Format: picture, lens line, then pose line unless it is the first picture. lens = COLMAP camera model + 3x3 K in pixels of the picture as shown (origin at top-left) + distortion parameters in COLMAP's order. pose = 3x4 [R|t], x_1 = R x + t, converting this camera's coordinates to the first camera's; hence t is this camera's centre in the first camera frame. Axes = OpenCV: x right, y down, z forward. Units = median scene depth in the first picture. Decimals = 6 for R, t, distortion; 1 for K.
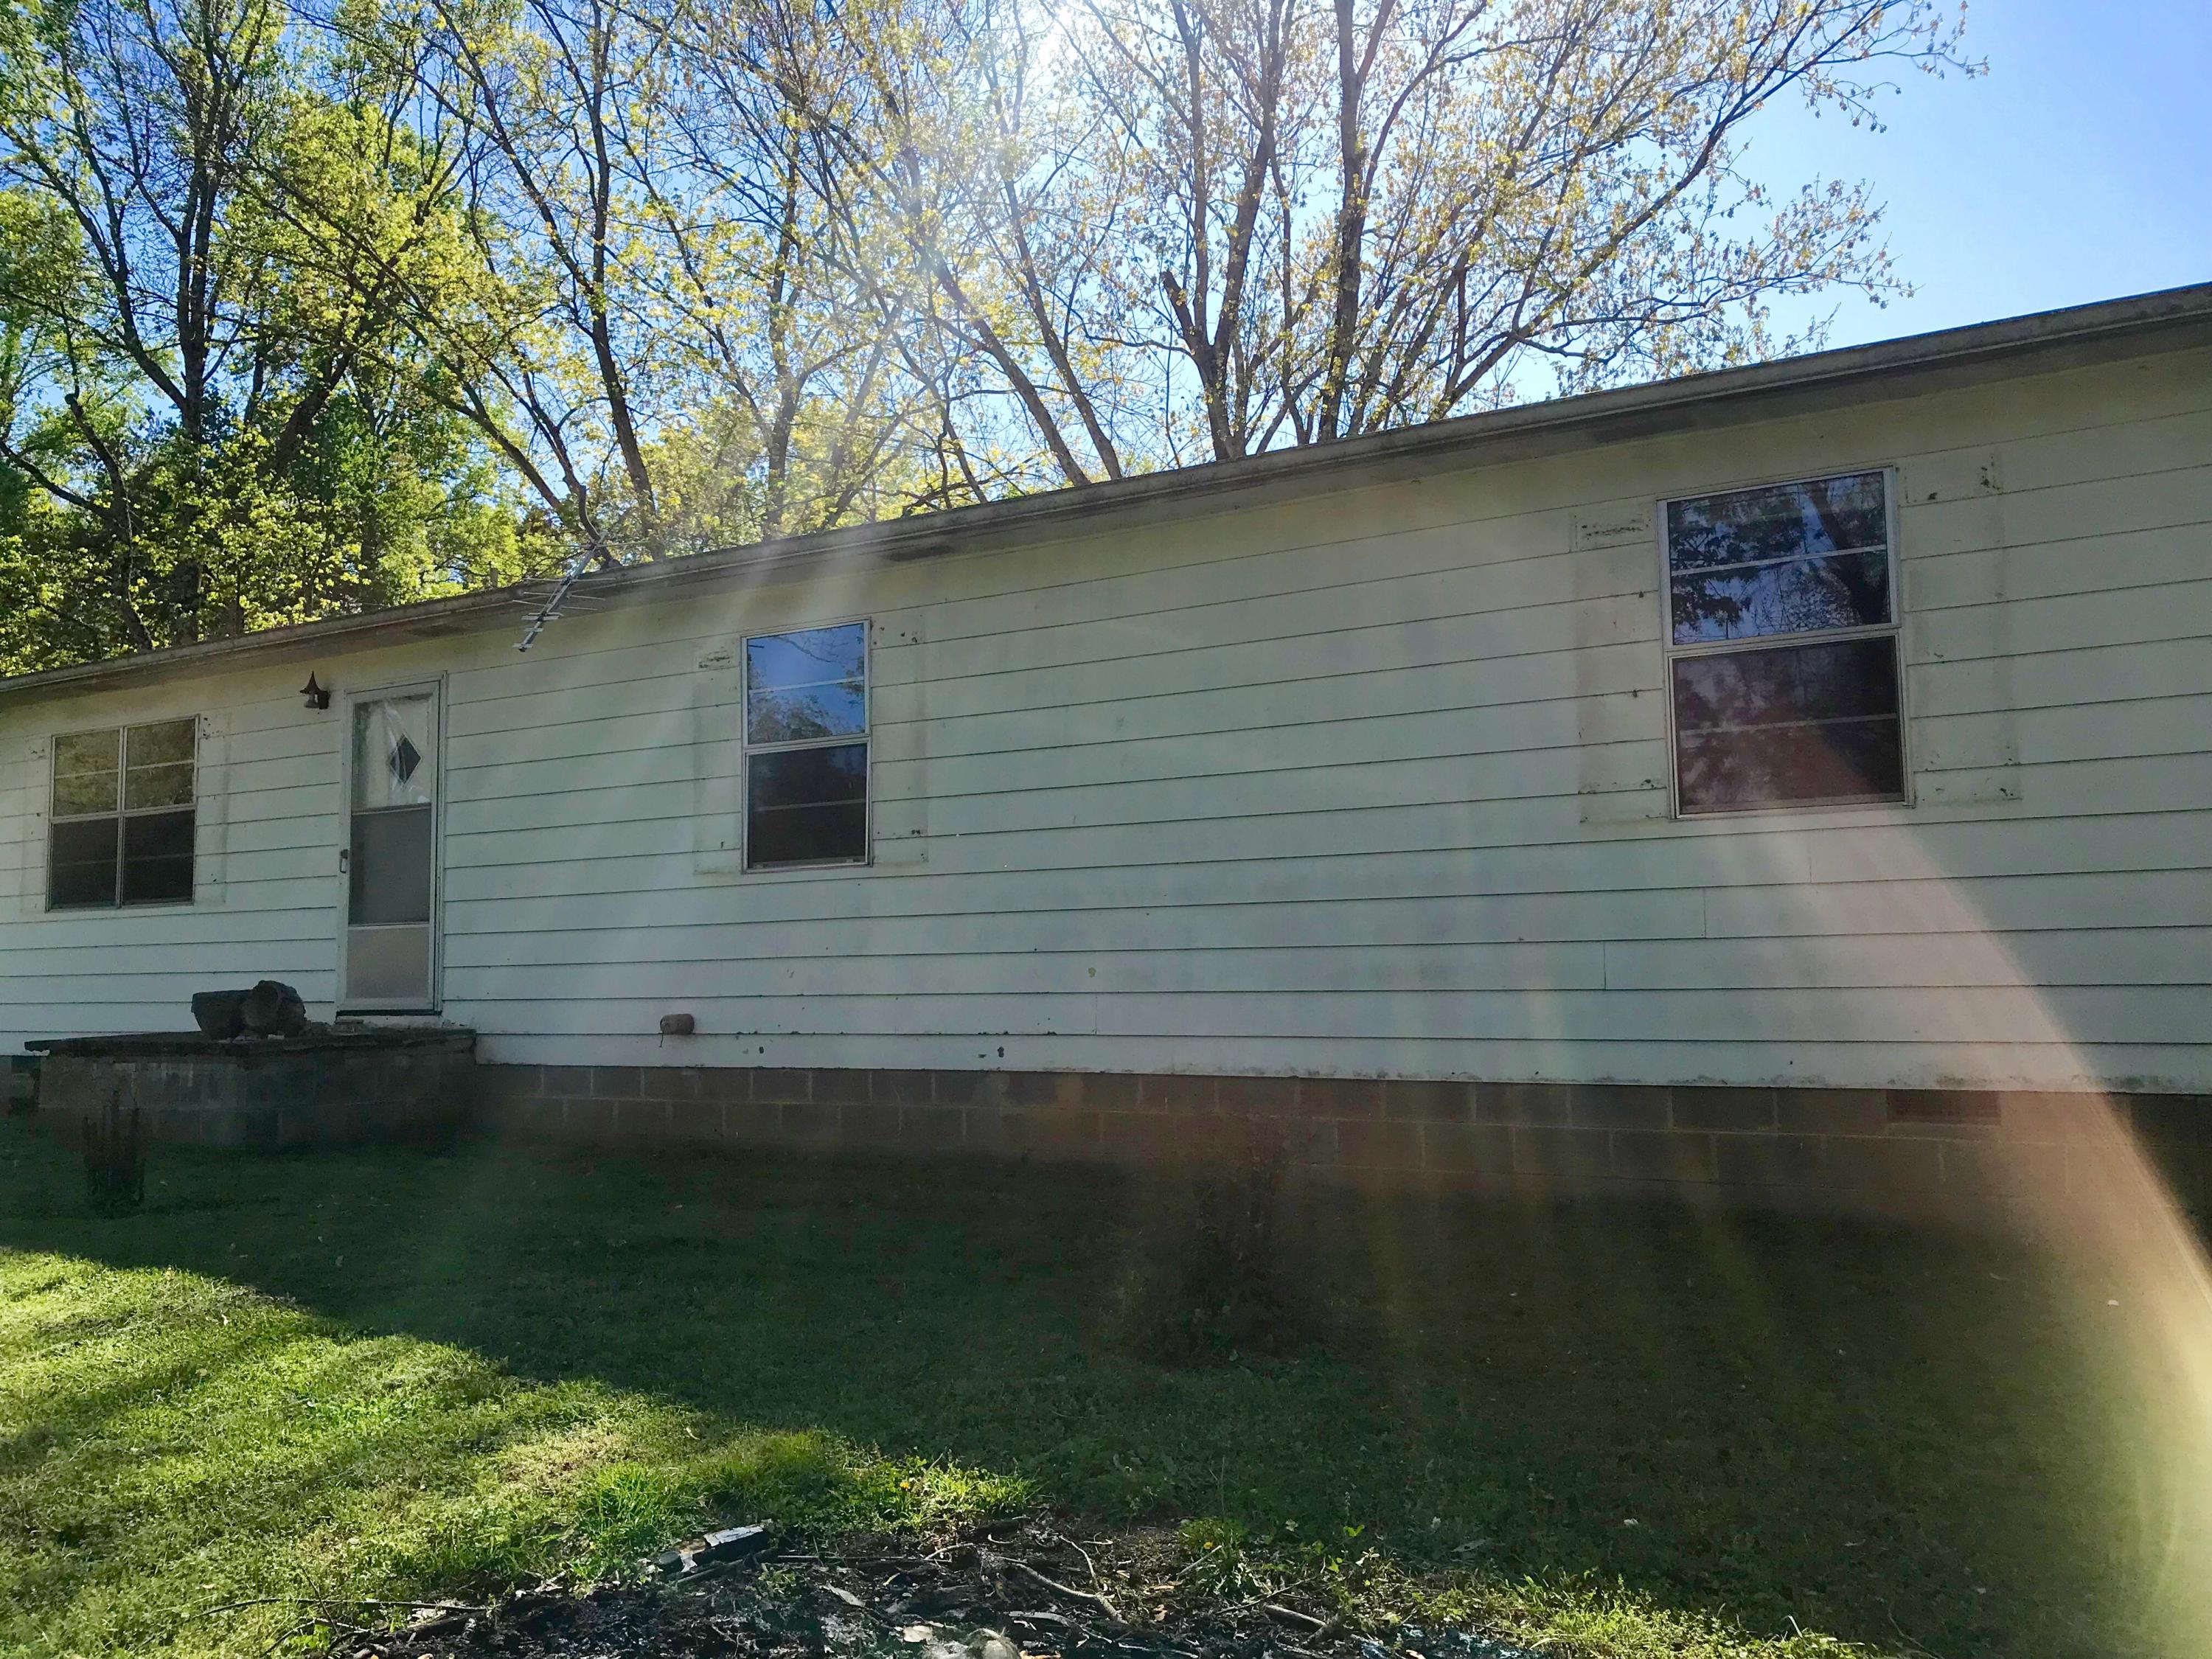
lens RADIAL K [[1843.2, 0, 1095.5], [0, 1843.2, 823.5], [0, 0, 1]] dist [0.054954, -0.057111]
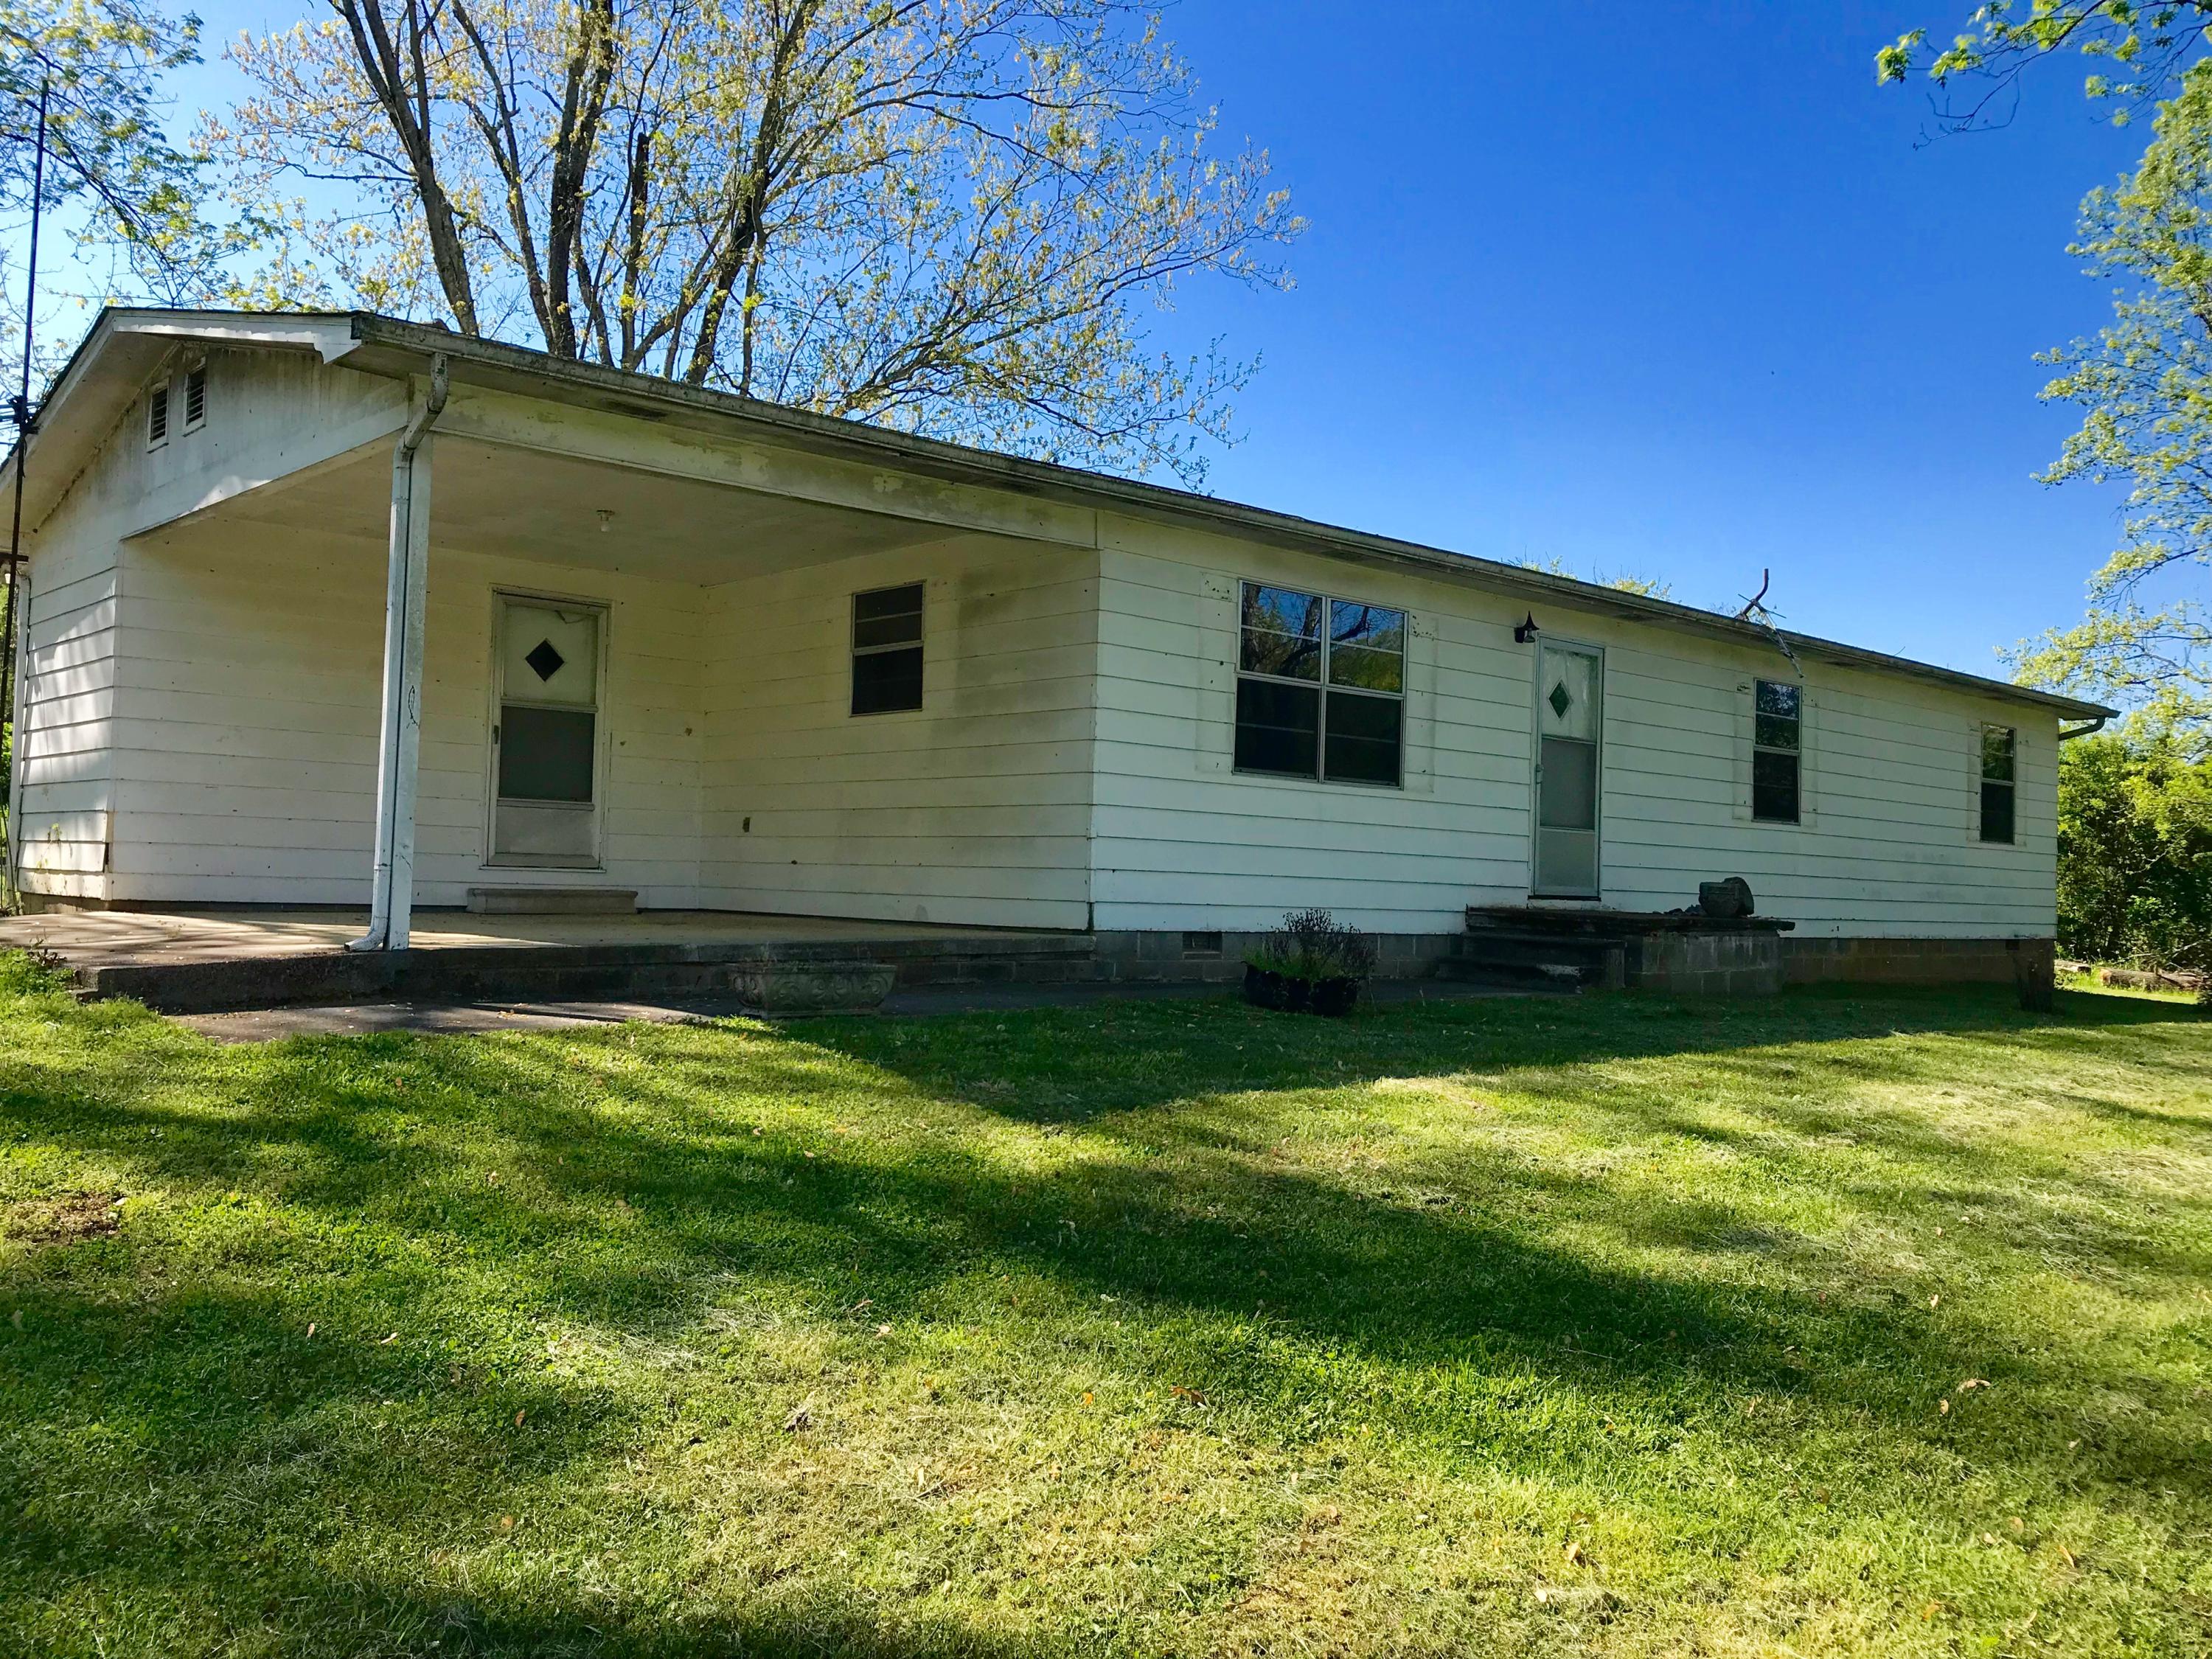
lens RADIAL K [[1843.2, 0, 1083.9], [0, 1843.2, 826.2], [0, 0, 1]] dist [0.054954, -0.057111]
pose [[0.276793, 0.048406, 0.959710, -1.963884], [-0.121377, 0.992492, -0.015053, 0.129643], [-0.953233, -0.112321, 0.280590, 1.108316]]
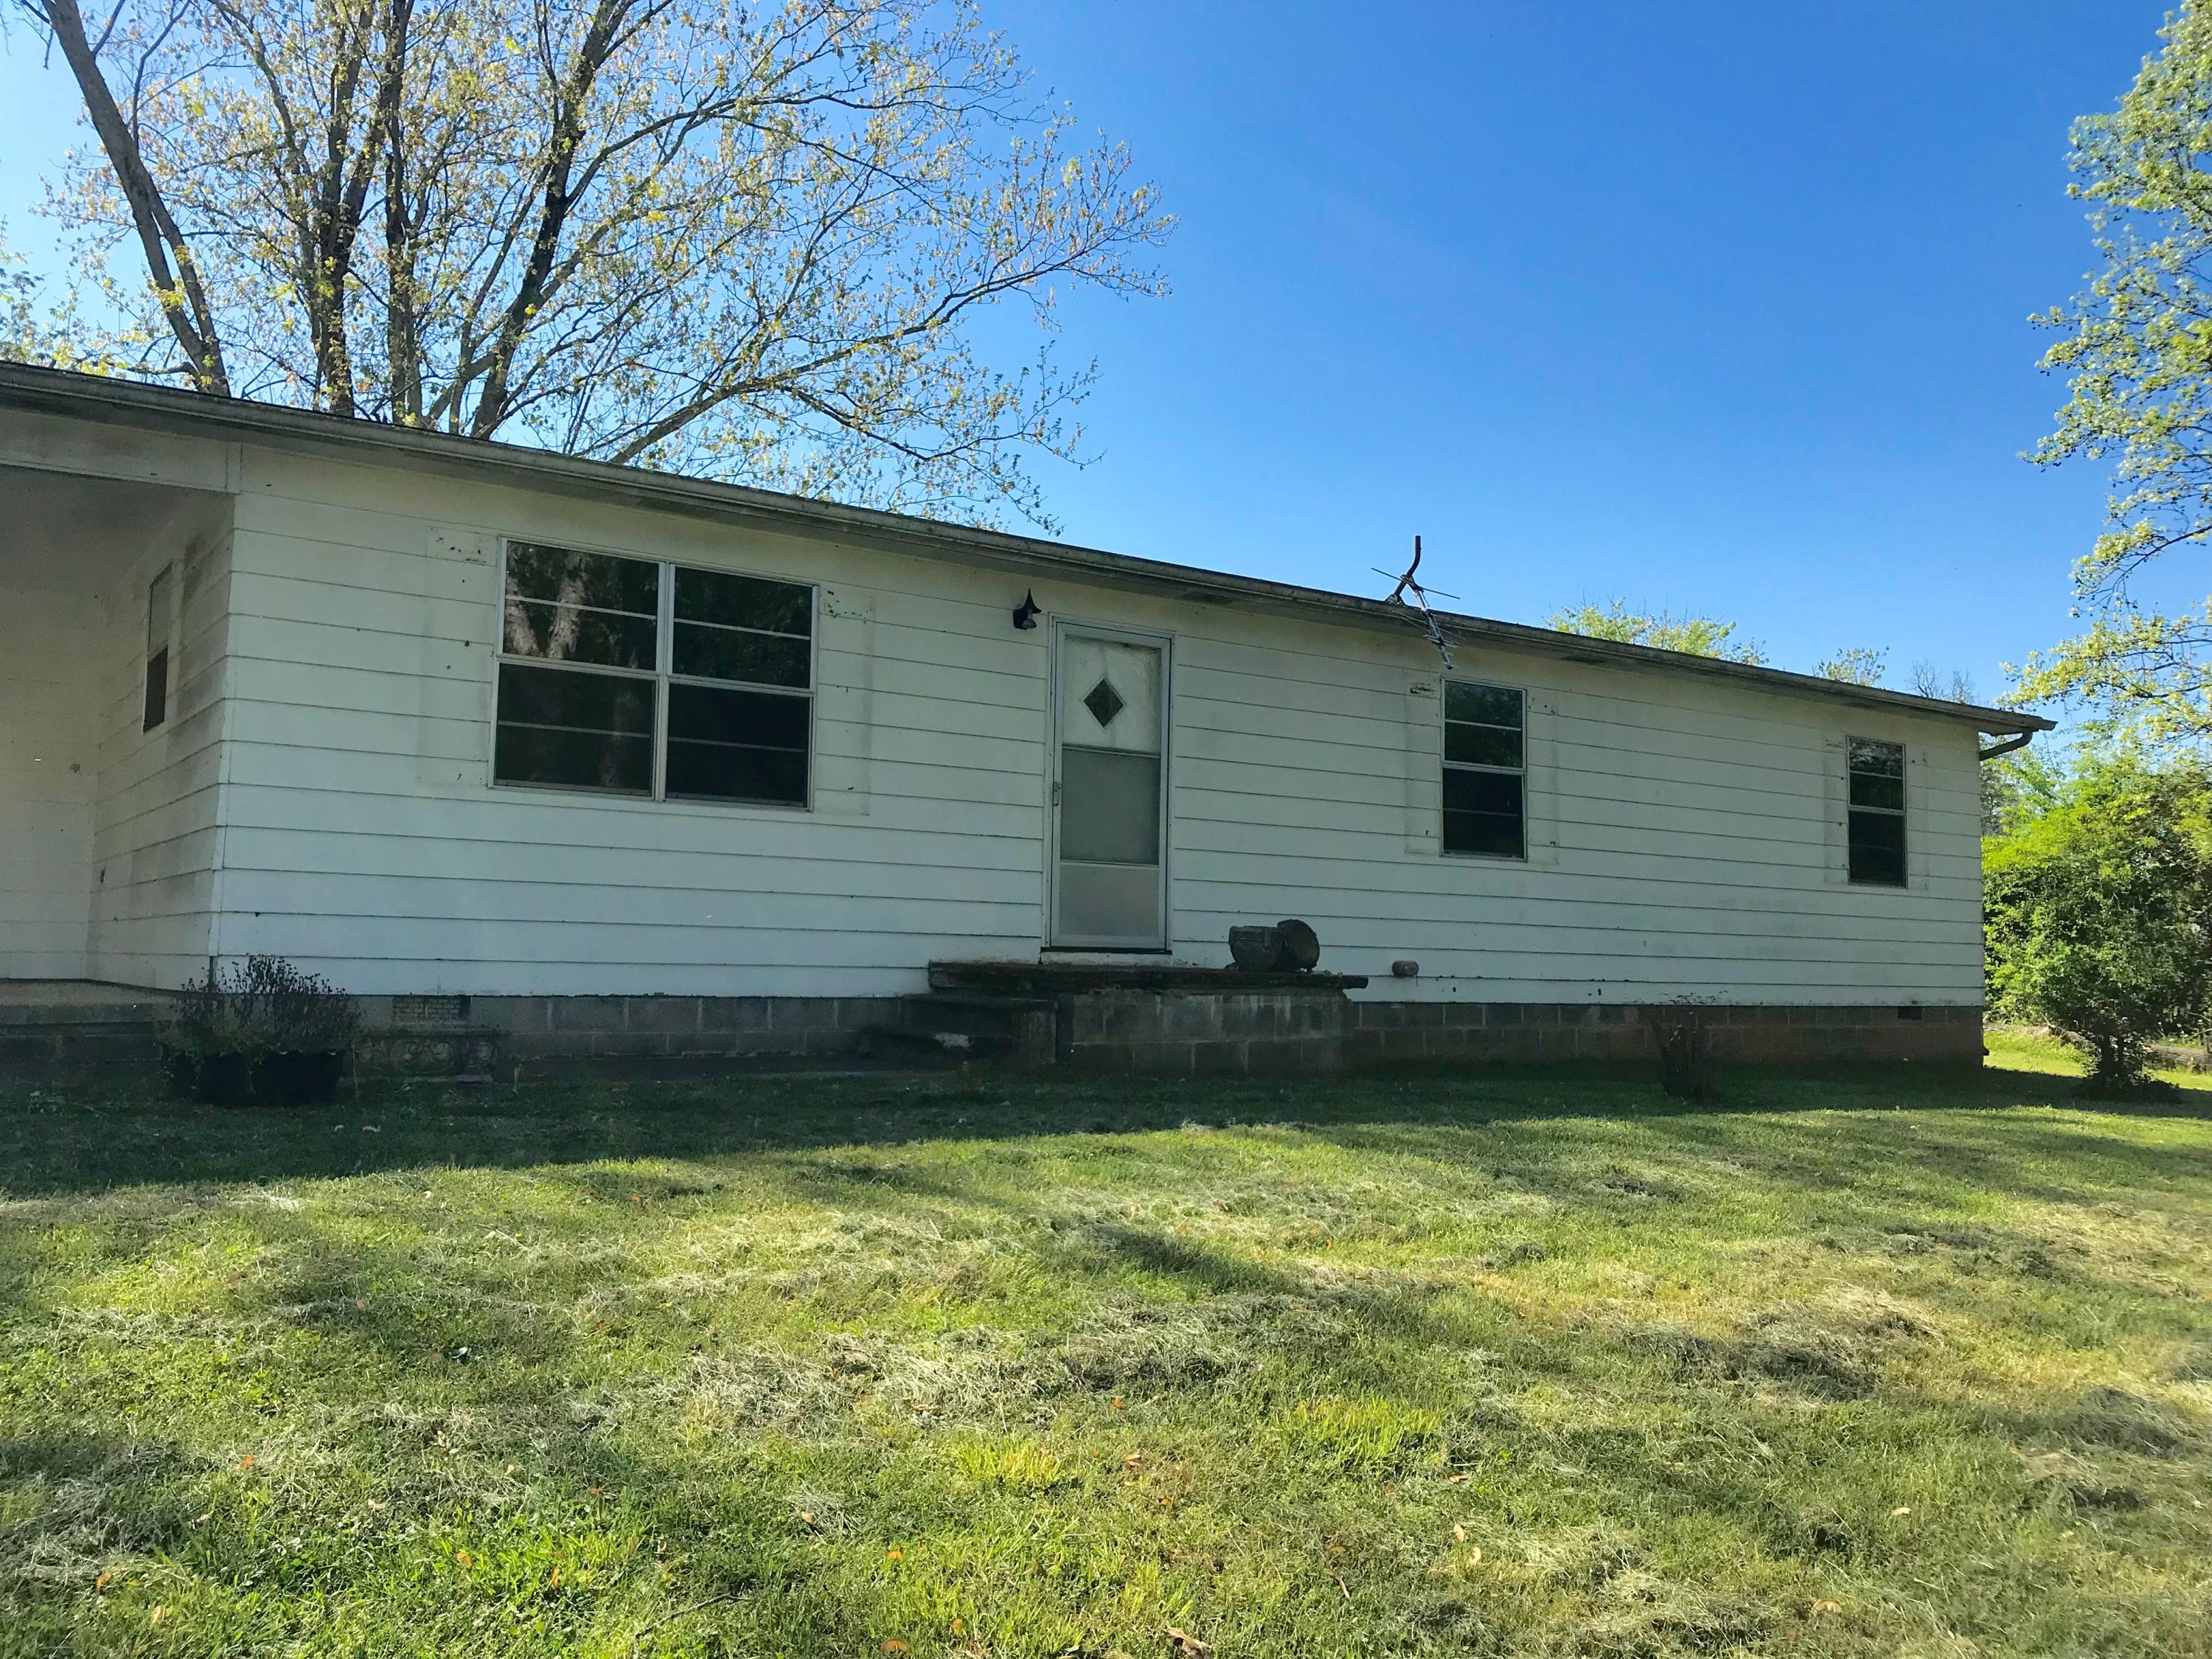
lens RADIAL K [[1843.2, 0, 1089.8], [0, 1843.2, 837.4], [0, 0, 1]] dist [0.054954, -0.057111]
pose [[0.400625, 0.083219, 0.912455, -1.506567], [-0.106359, 0.993358, -0.043899, 0.098701], [-0.910048, -0.079460, 0.406815, 0.694231]]
